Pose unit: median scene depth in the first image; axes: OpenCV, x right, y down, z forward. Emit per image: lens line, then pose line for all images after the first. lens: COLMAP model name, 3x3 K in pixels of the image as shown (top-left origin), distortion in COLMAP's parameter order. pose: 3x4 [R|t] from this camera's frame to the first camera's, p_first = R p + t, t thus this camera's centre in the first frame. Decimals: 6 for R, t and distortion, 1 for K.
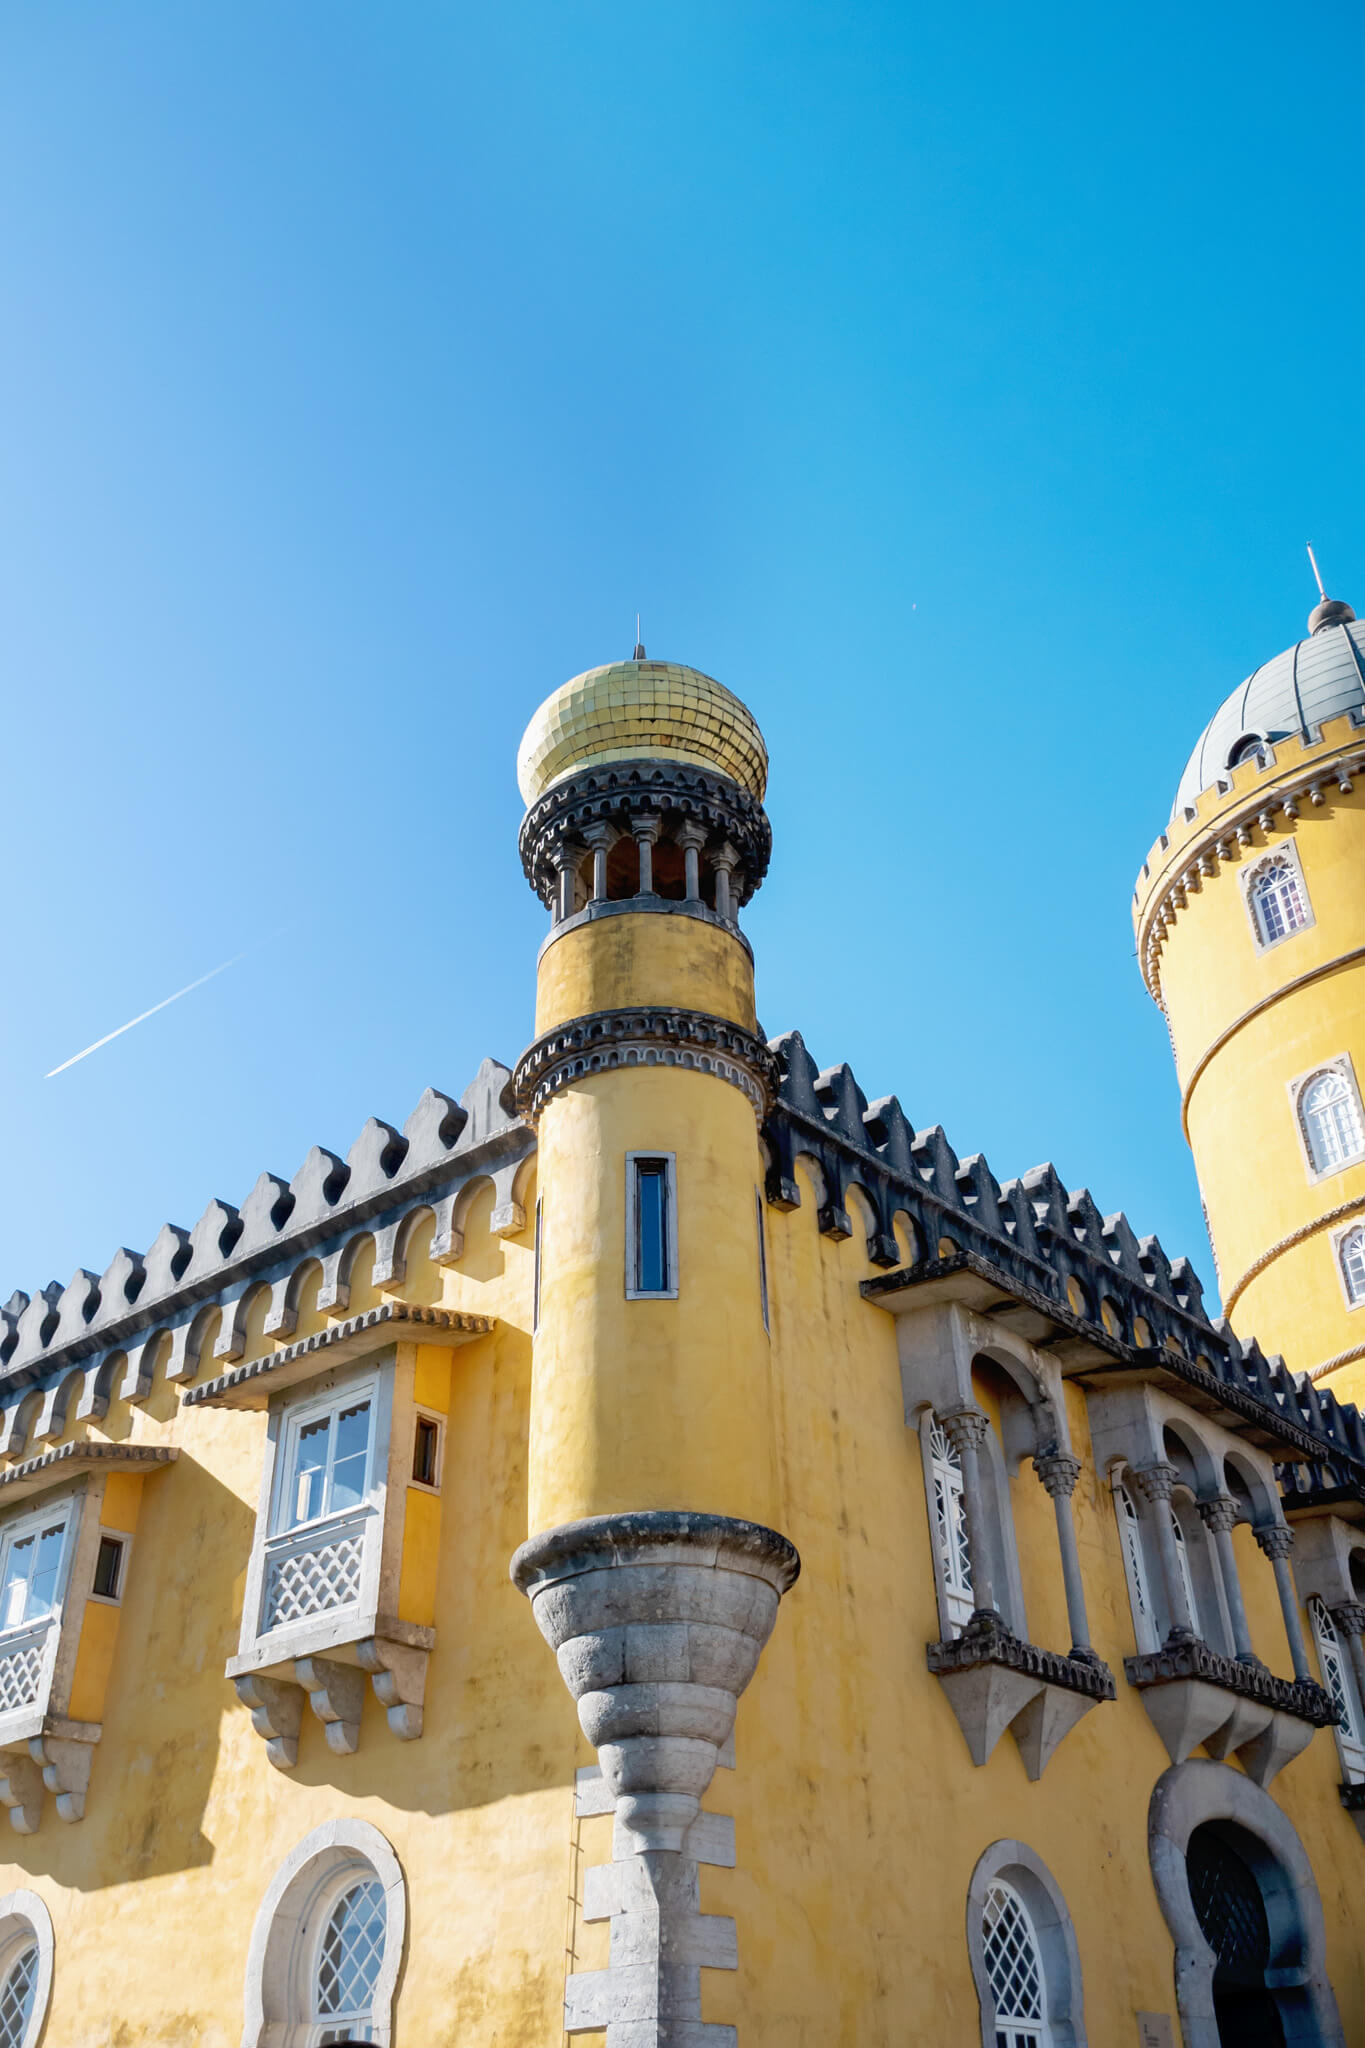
lens RADIAL K [[1922.8, 0, 654.5], [0, 1922.8, 973.3], [0, 0, 1]] dist [-0.012869, 0.000000]
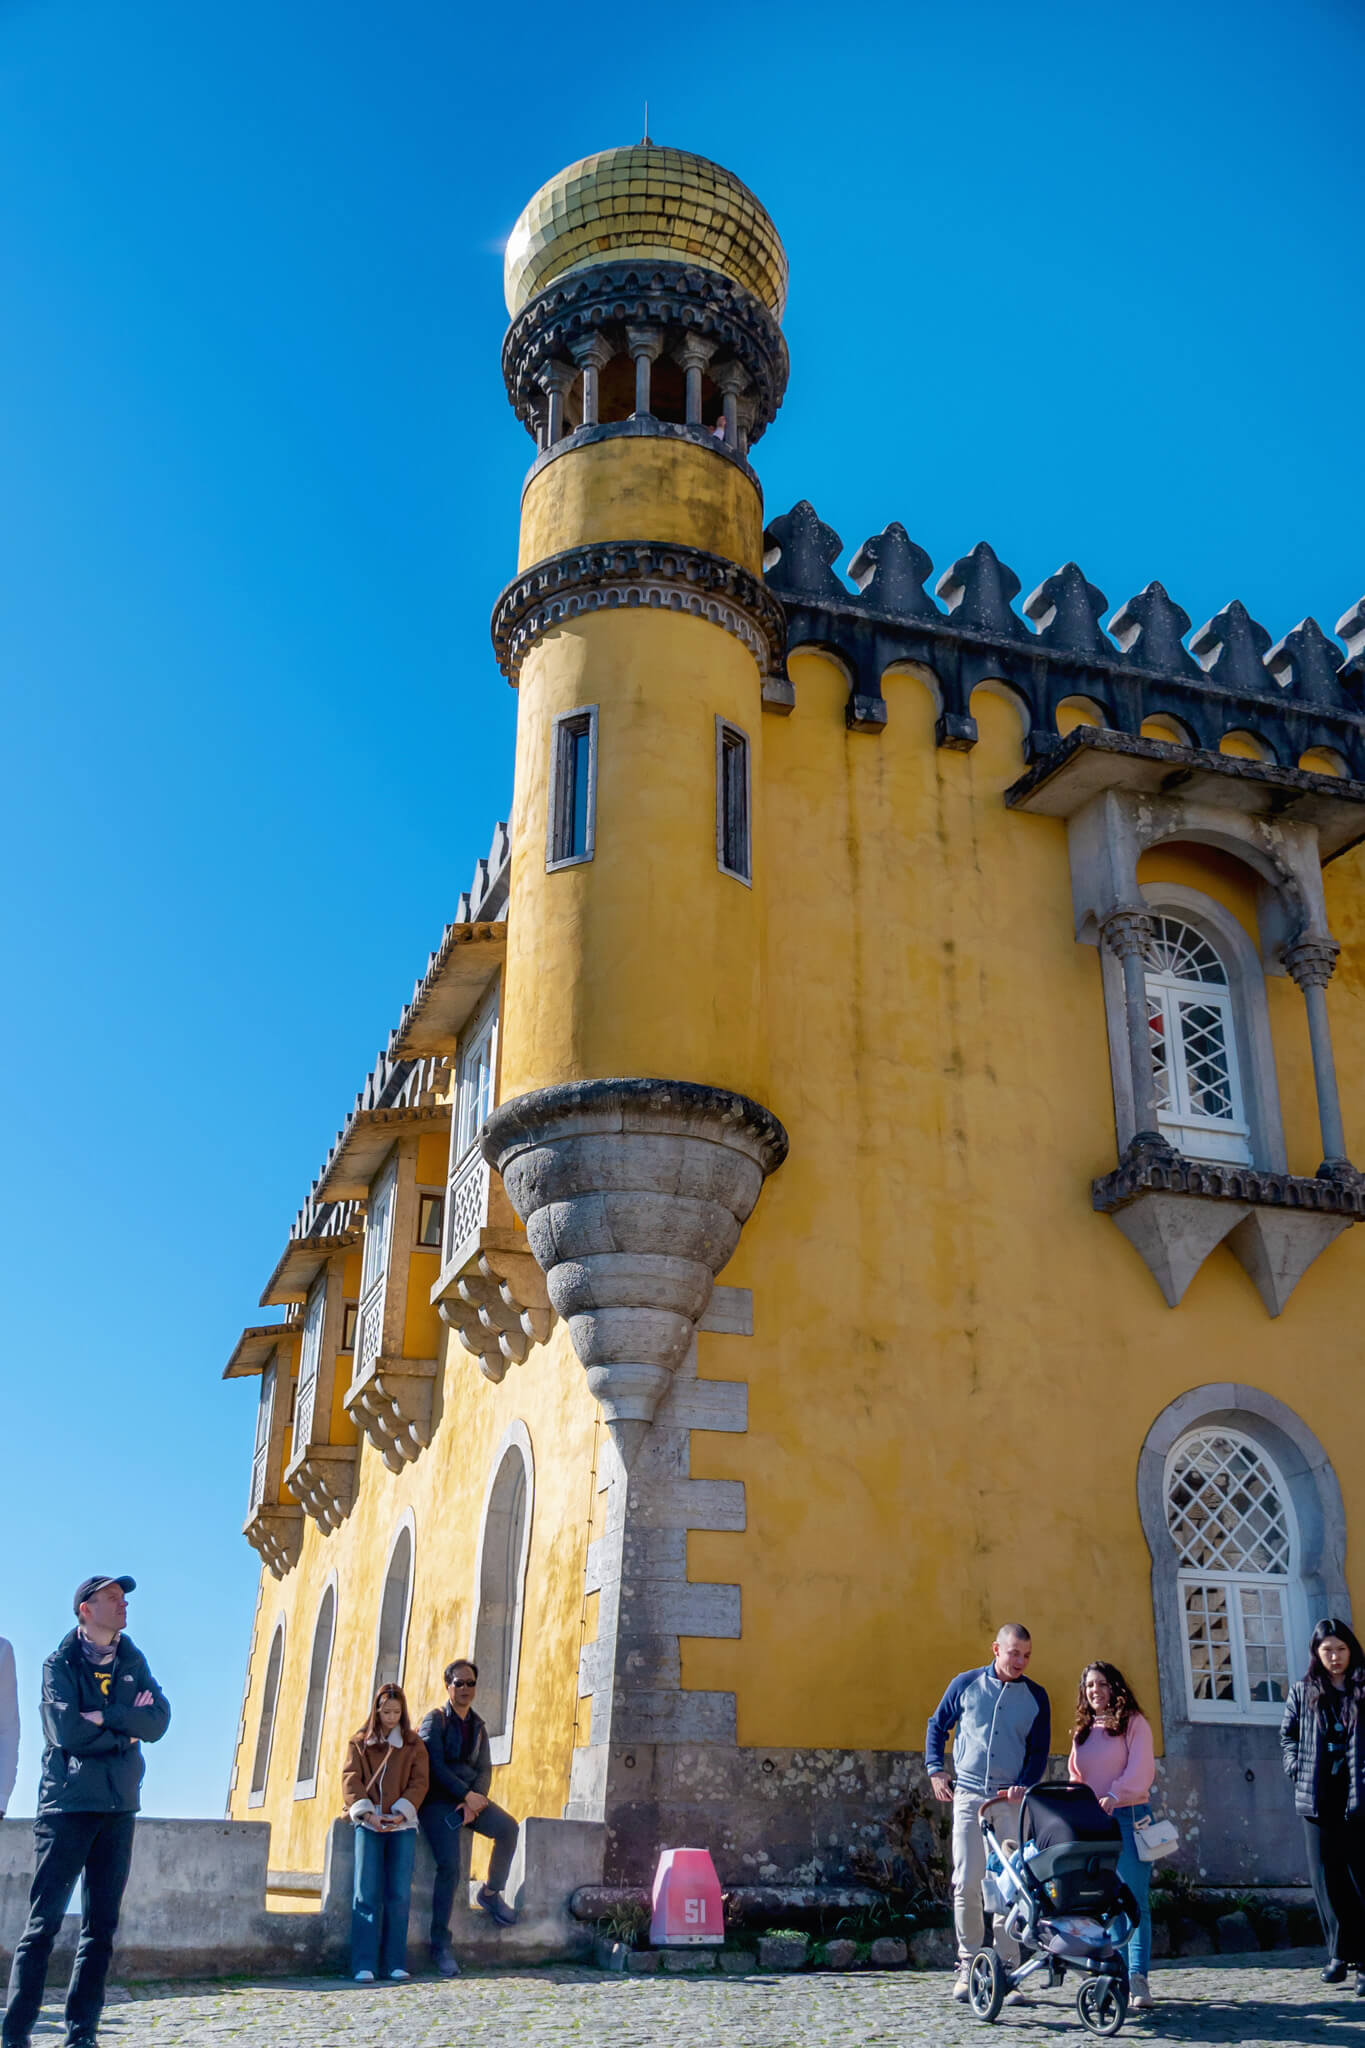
lens RADIAL K [[2003.8, 0, 595.9], [0, 2003.8, 1040.2], [0, 0, 1]] dist [-0.030317, 0.000000]
pose [[0.848780, -0.172631, -0.499770, 0.417873], [0.270781, 0.953764, 0.130429, 0.111641], [0.454147, -0.246034, 0.856282, 0.142777]]
